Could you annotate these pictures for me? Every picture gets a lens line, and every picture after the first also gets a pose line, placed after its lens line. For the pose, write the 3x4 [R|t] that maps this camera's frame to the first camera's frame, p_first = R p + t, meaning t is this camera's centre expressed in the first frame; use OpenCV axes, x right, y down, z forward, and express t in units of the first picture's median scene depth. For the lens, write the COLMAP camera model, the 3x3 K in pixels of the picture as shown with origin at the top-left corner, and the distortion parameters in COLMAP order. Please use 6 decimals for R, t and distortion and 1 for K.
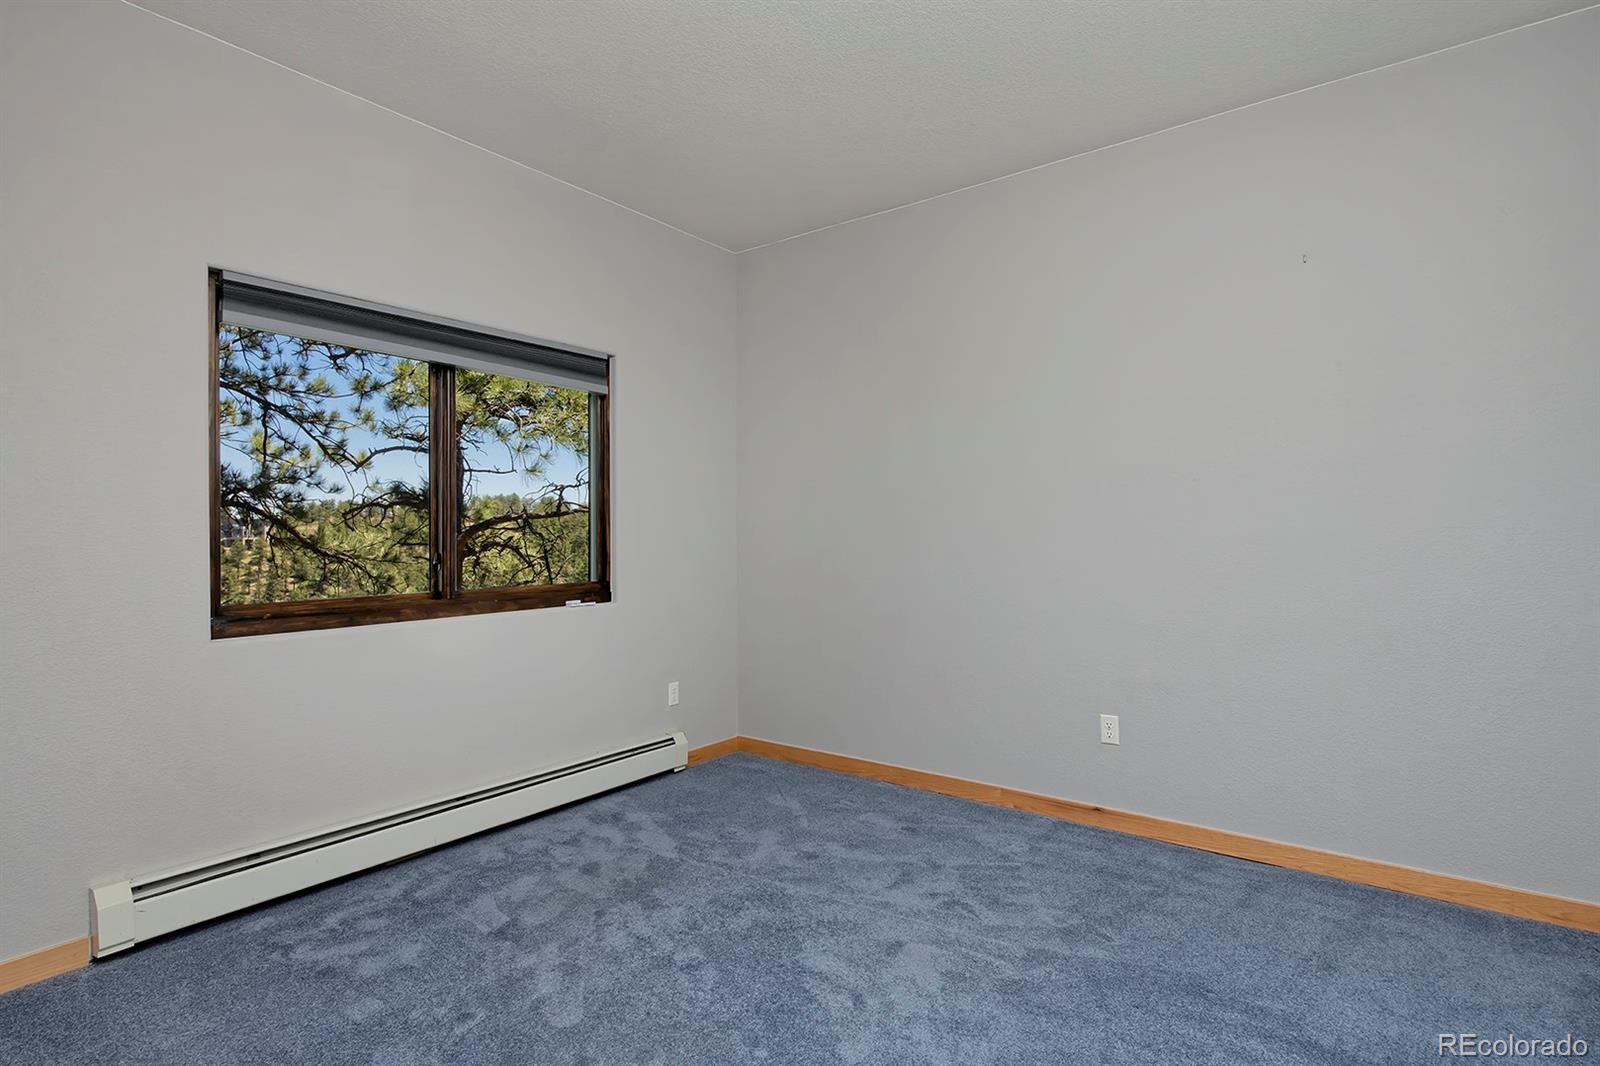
lens RADIAL K [[799.0, 0, 822.7], [0, 799.0, 529.9], [0, 0, 1]] dist [0.003034, 0.000298]
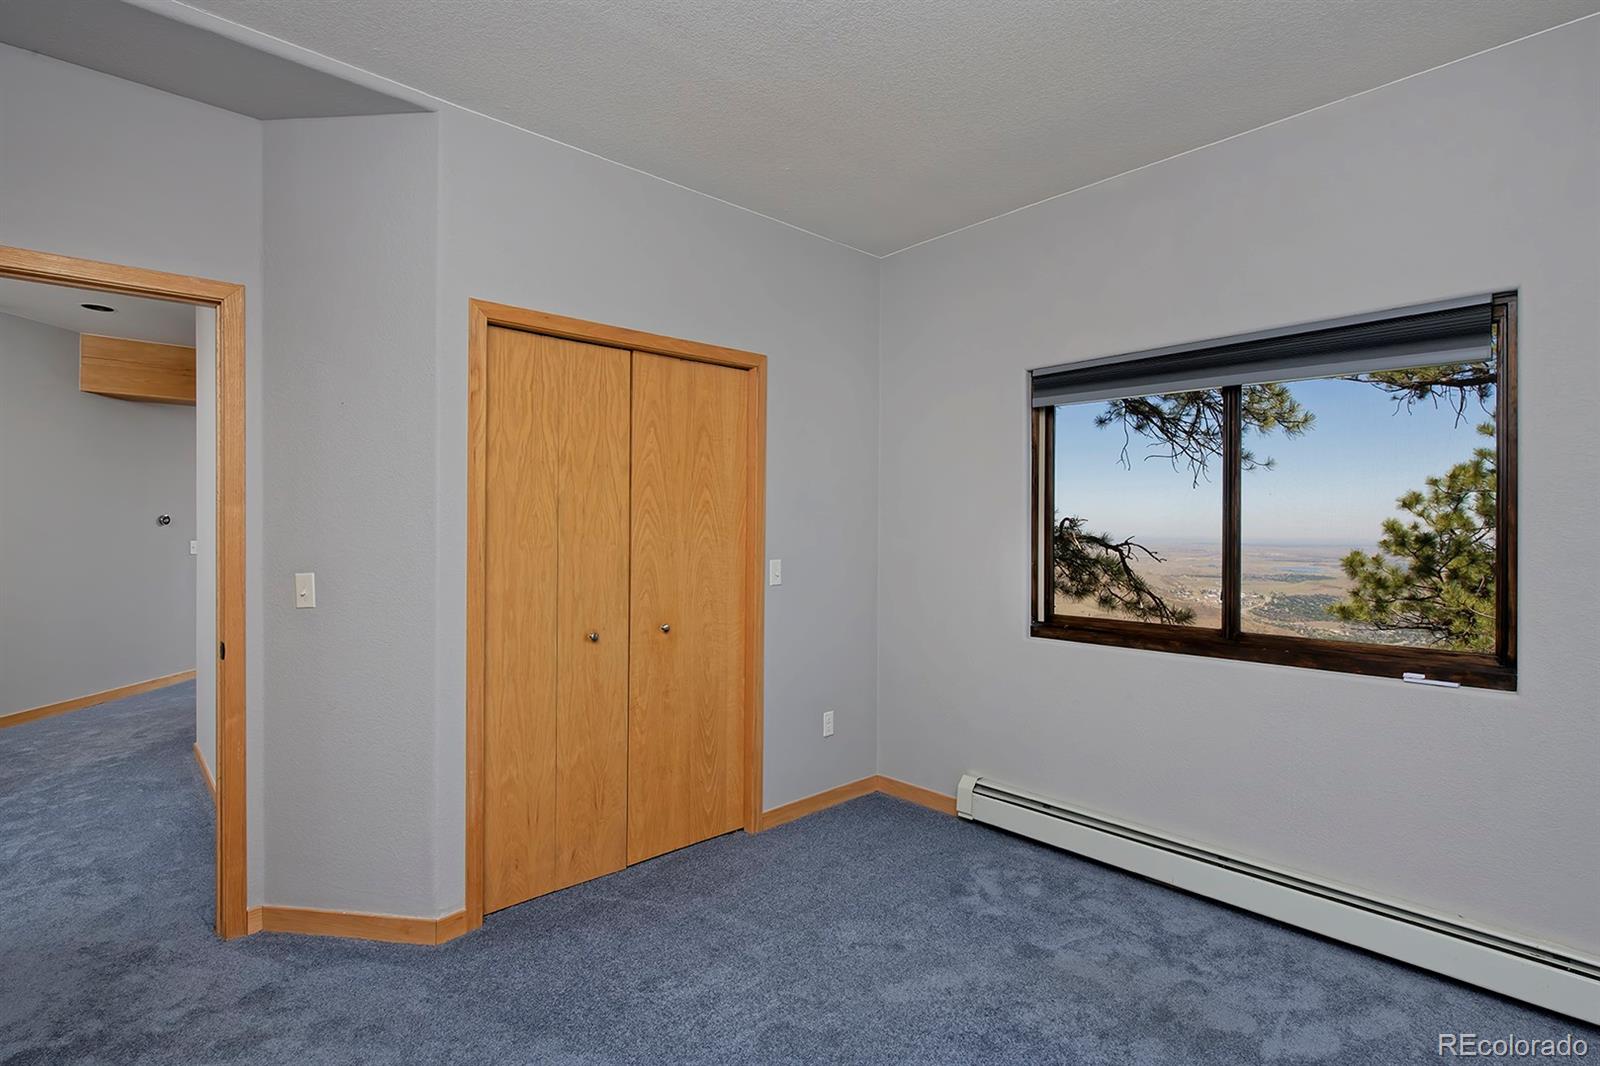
lens RADIAL K [[799.0, 0, 822.7], [0, 799.0, 529.9], [0, 0, 1]] dist [0.003034, 0.000298]
pose [[-0.205622, -0.005465, -0.978616, 0.639376], [-0.006732, 0.999969, -0.004169, -0.039104], [0.978608, 0.005730, -0.205652, 0.876454]]
